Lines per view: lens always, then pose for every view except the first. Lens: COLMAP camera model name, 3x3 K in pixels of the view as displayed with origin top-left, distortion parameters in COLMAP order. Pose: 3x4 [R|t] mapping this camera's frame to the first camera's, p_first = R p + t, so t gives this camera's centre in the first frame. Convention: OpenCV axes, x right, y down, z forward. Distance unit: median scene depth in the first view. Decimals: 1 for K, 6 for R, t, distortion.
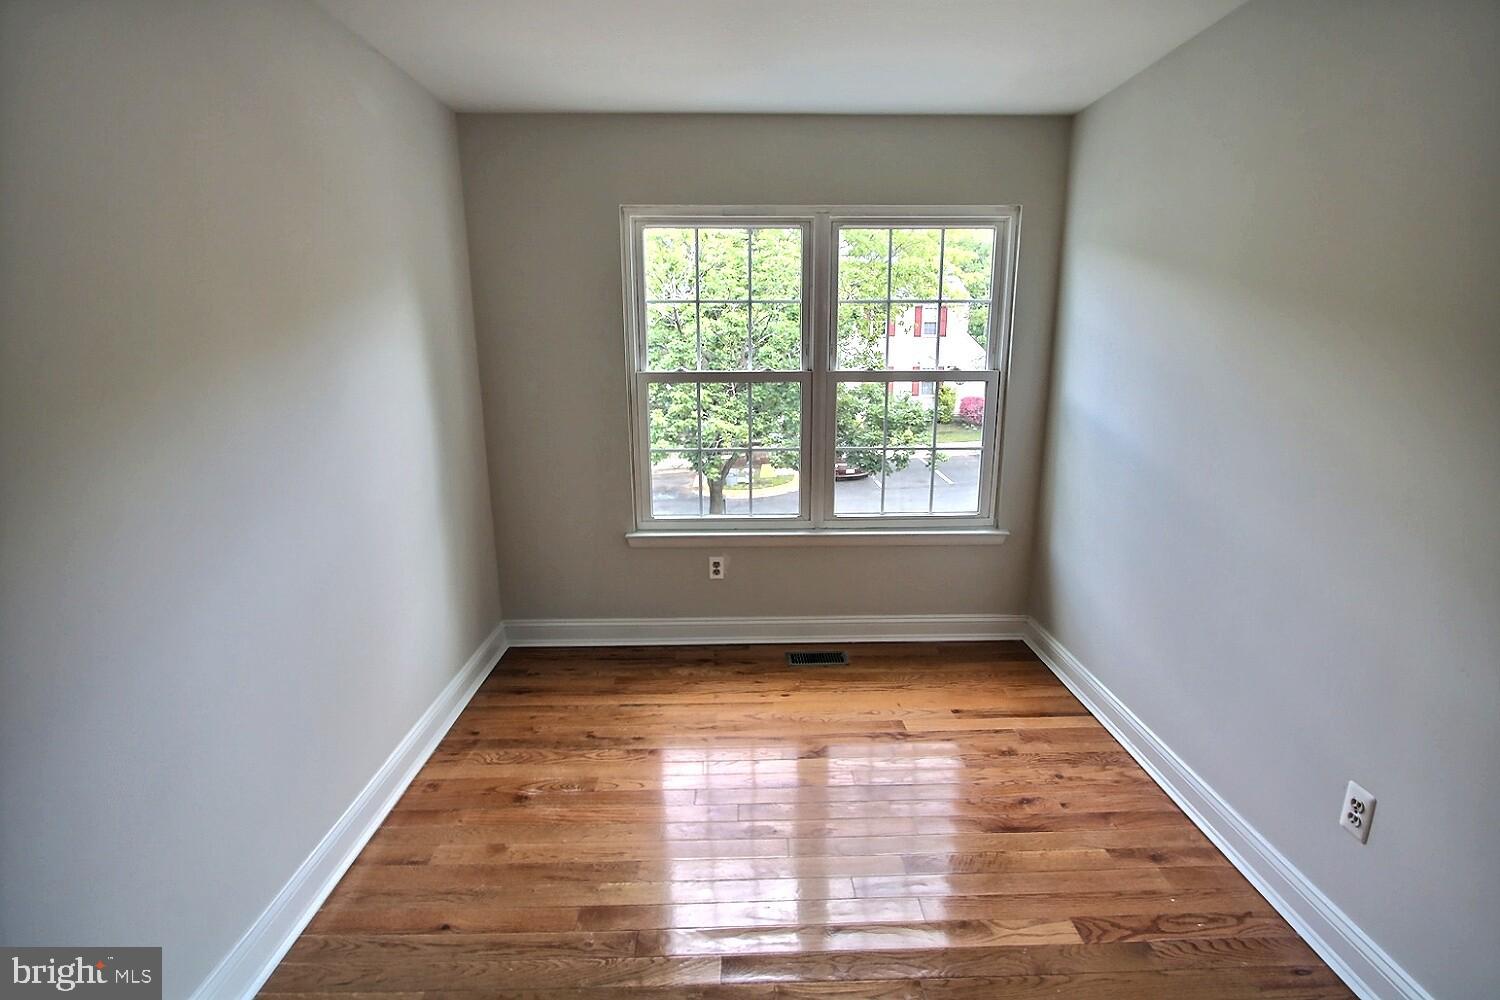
lens RADIAL K [[692.0, 0, 754.2], [0, 692.0, 502.2], [0, 0, 1]] dist [-0.014283, 0.000739]
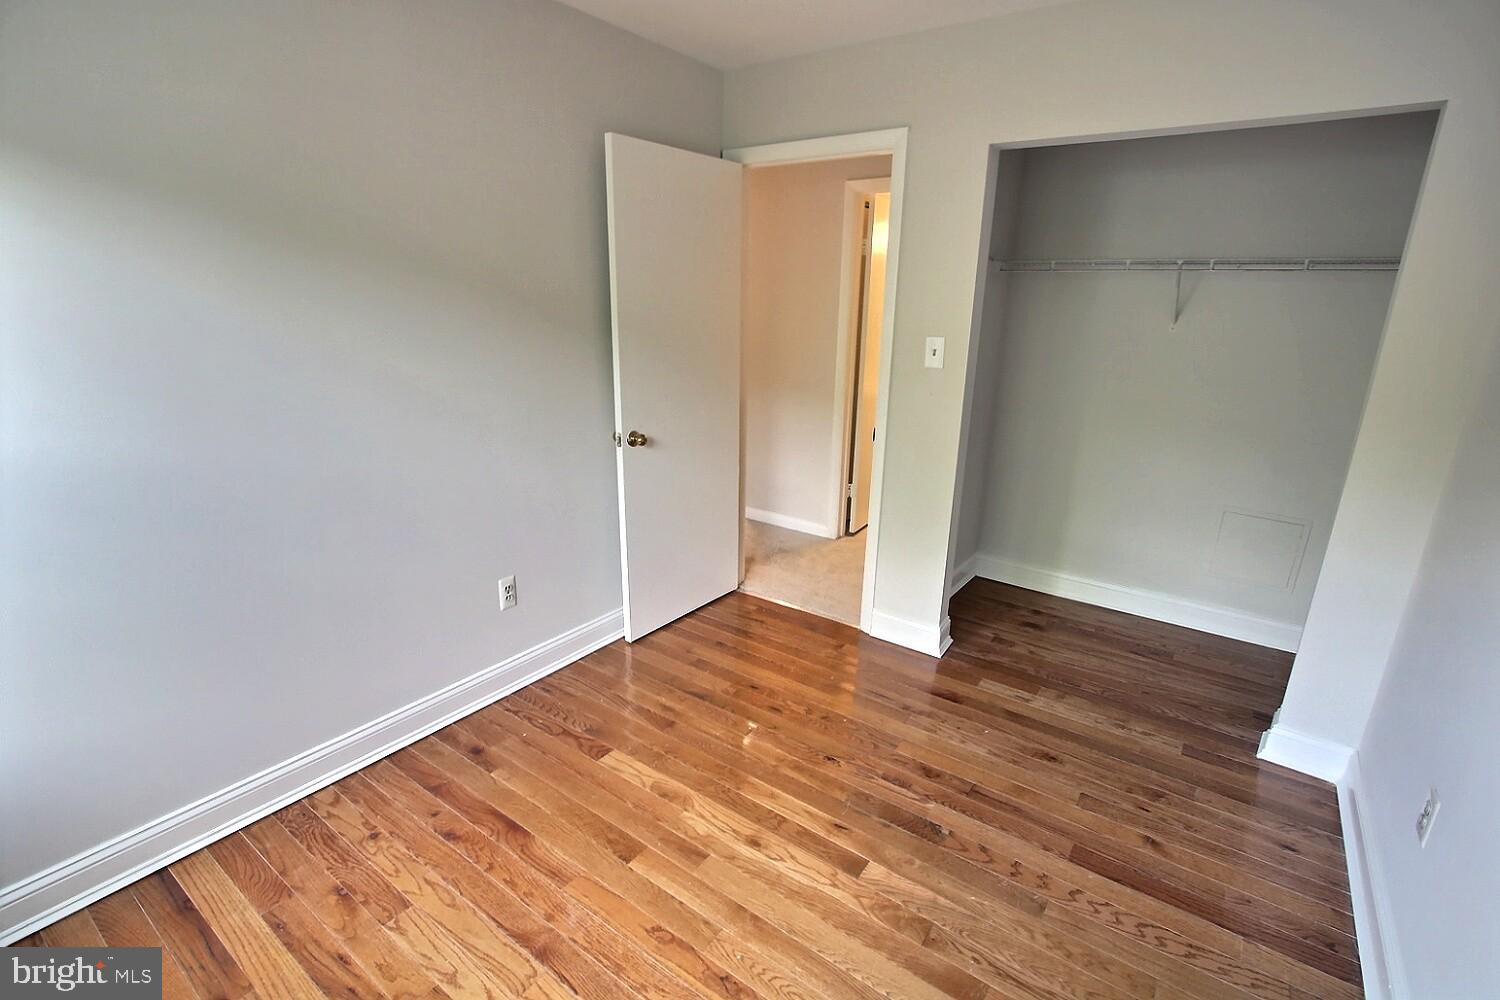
lens RADIAL K [[689.1, 0, 751.1], [0, 689.1, 505.3], [0, 0, 1]] dist [-0.017024, 0.000560]
pose [[-0.792449, -0.186791, 0.580632, -0.236065], [0.124058, 0.882693, 0.453280, -0.198509], [-0.597189, 0.431233, -0.676316, 0.864944]]
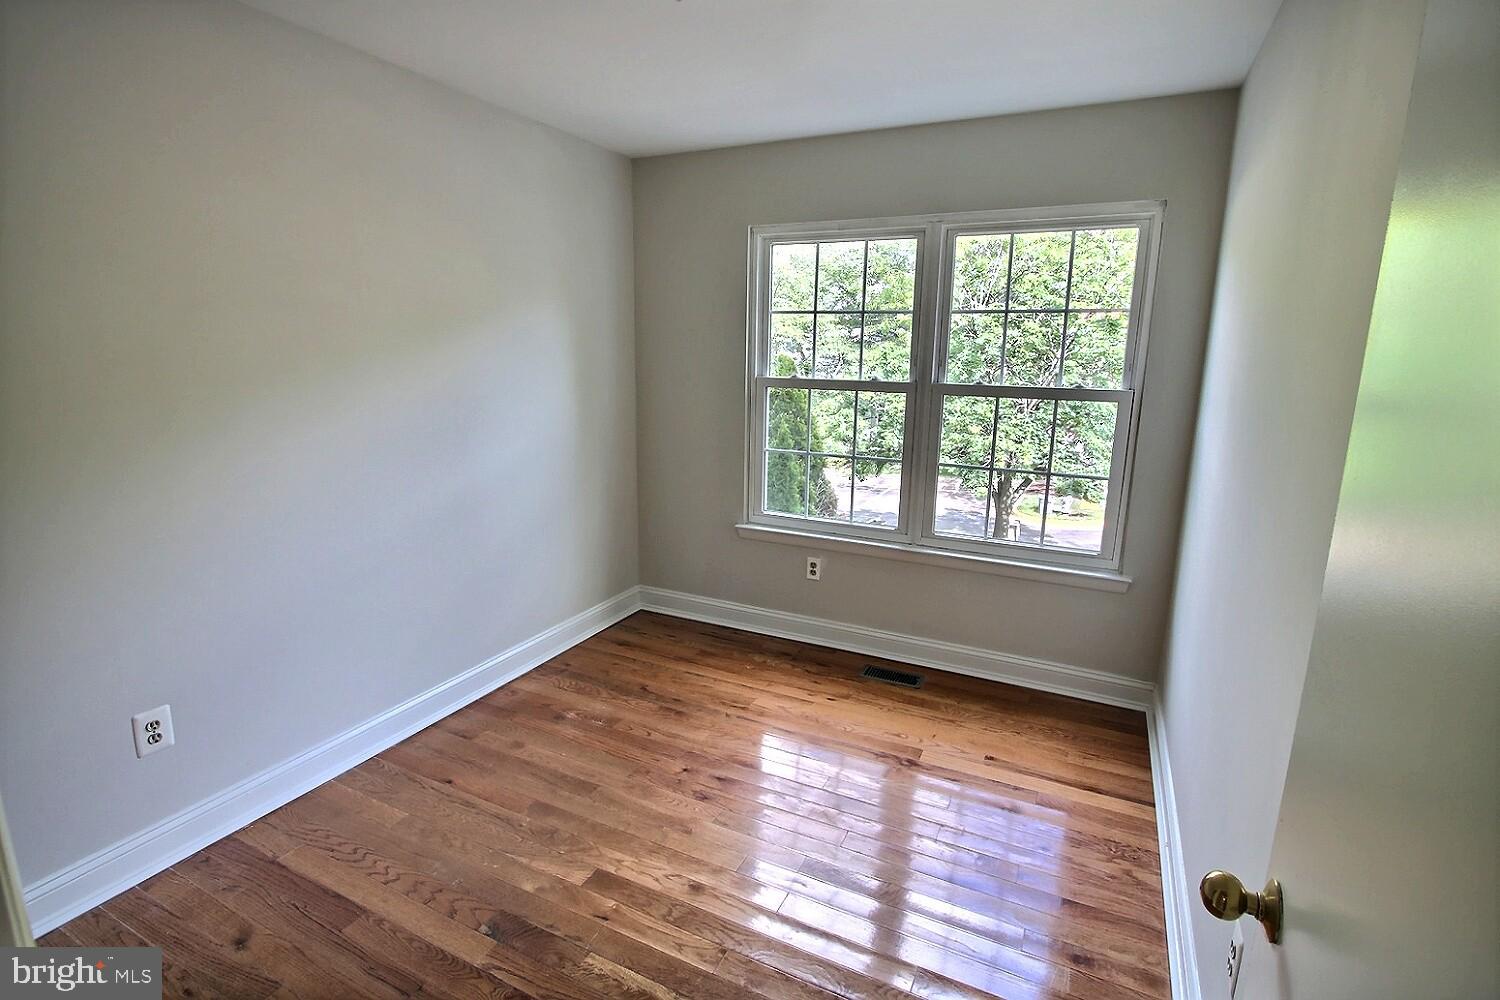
lens RADIAL K [[714.7, 0, 753.5], [0, 714.7, 501.7], [0, 0, 1]] dist [-0.017505, 0.001028]
pose [[0.885452, 0.113718, -0.450602, 0.365039], [-0.123230, 0.992344, 0.008285, -0.002125], [0.448094, 0.048192, 0.892687, 0.004279]]
